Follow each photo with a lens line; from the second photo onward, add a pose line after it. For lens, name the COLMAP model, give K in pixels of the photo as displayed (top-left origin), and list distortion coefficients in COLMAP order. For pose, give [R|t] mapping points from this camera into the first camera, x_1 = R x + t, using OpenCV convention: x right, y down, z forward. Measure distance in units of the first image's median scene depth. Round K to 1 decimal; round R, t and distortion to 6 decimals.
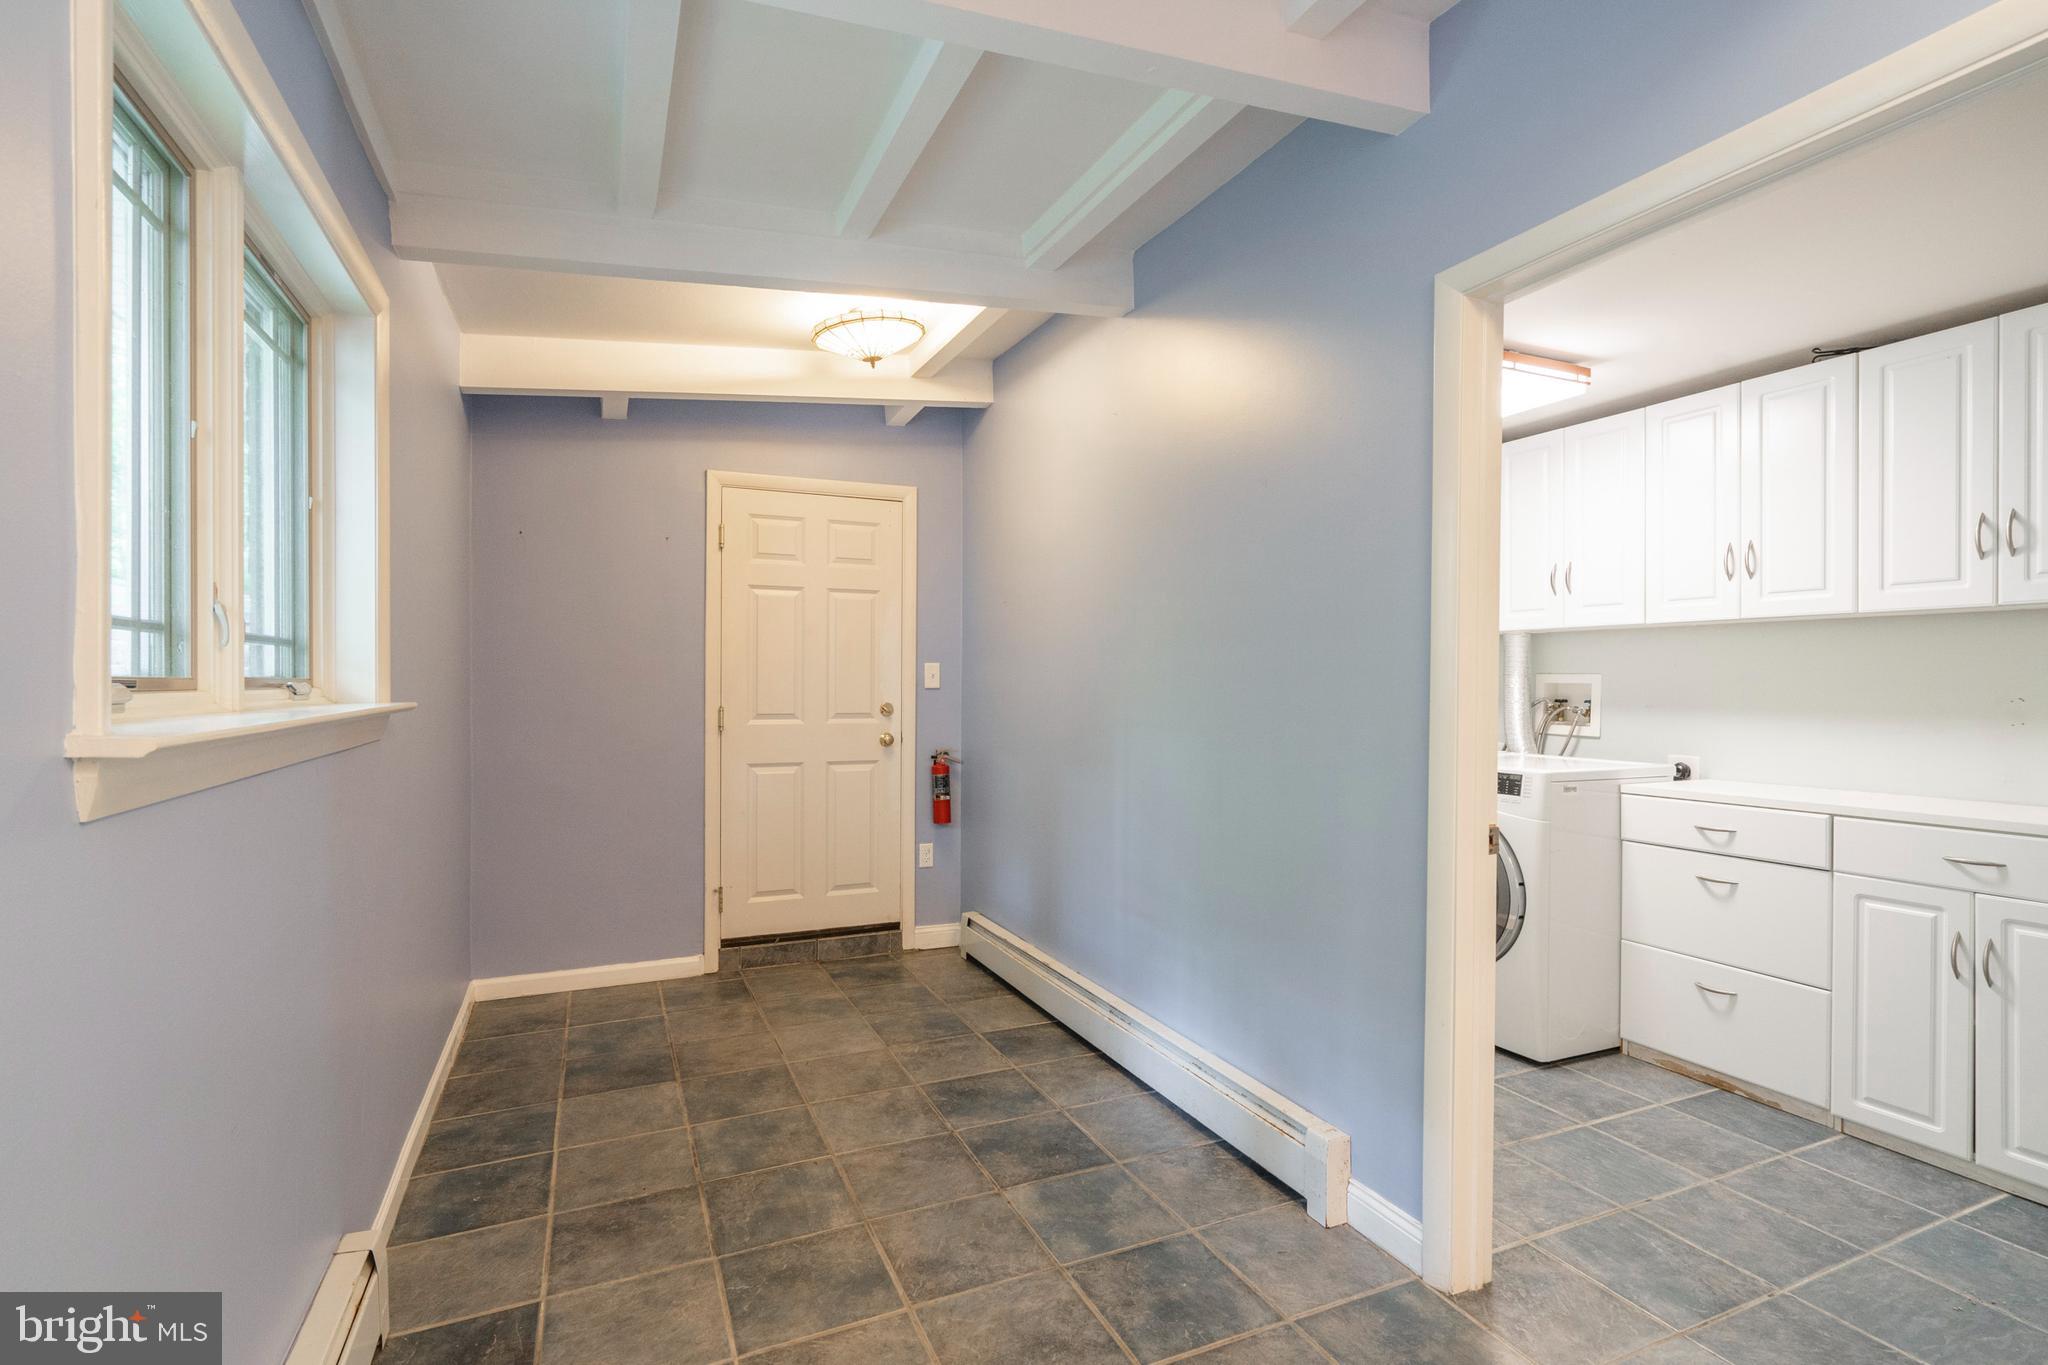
lens RADIAL K [[933.3, 0, 1015.9], [0, 933.3, 689.3], [0, 0, 1]] dist [-0.004842, 0.001411]
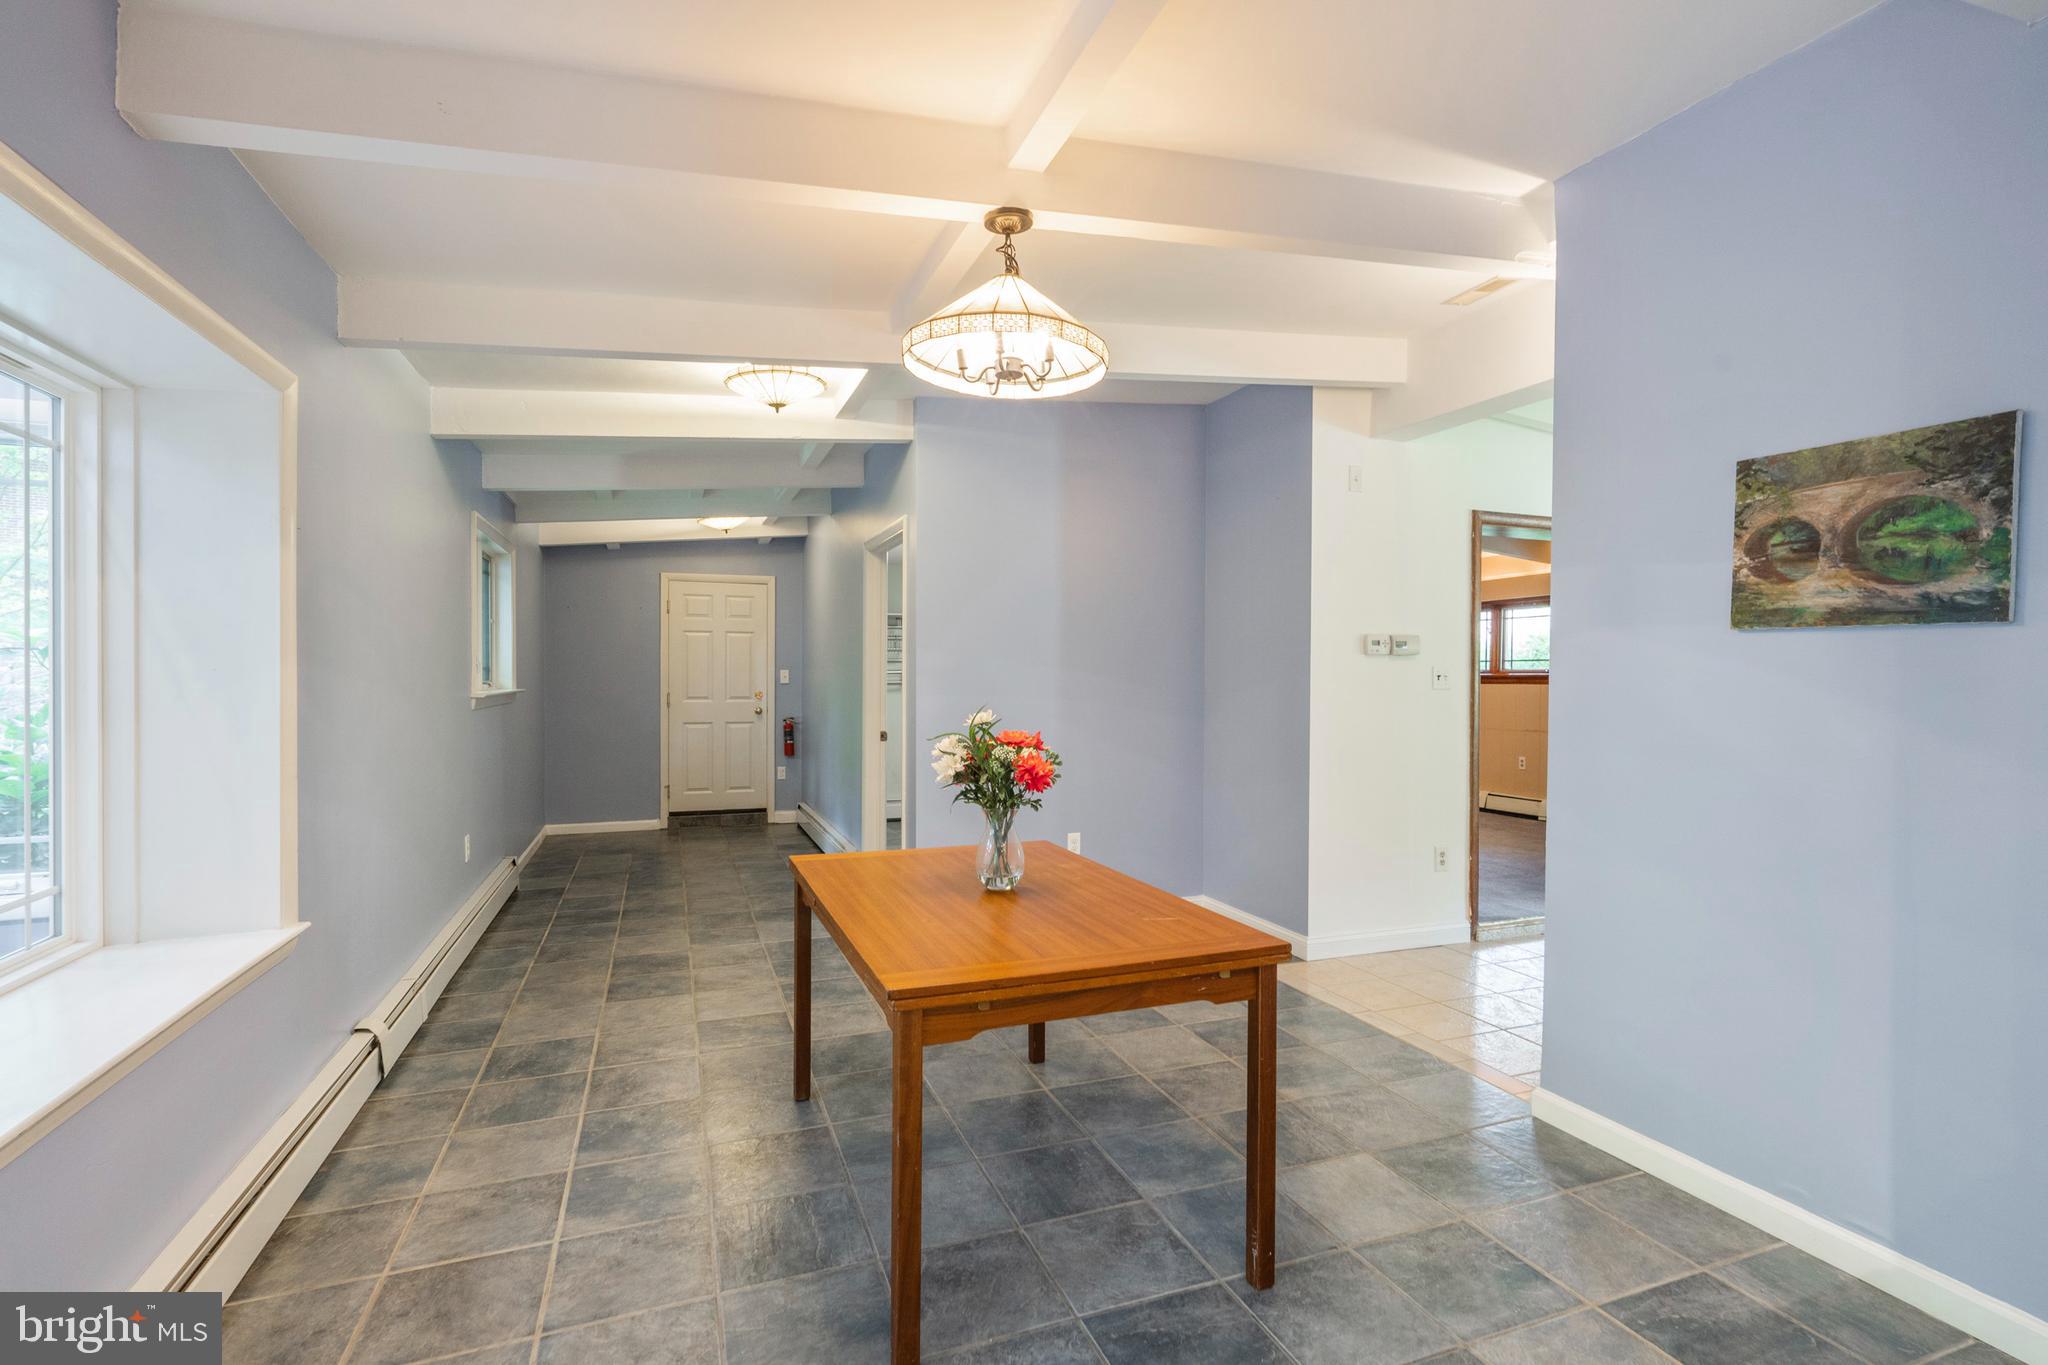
lens RADIAL K [[933.3, 0, 1017.9], [0, 933.3, 685.2], [0, 0, 1]] dist [-0.004842, 0.001411]
pose [[0.997882, 0.001977, -0.065015, 0.506699], [-0.001847, 0.999996, 0.002060, -0.002887], [0.065018, -0.001936, 0.997882, -0.846729]]
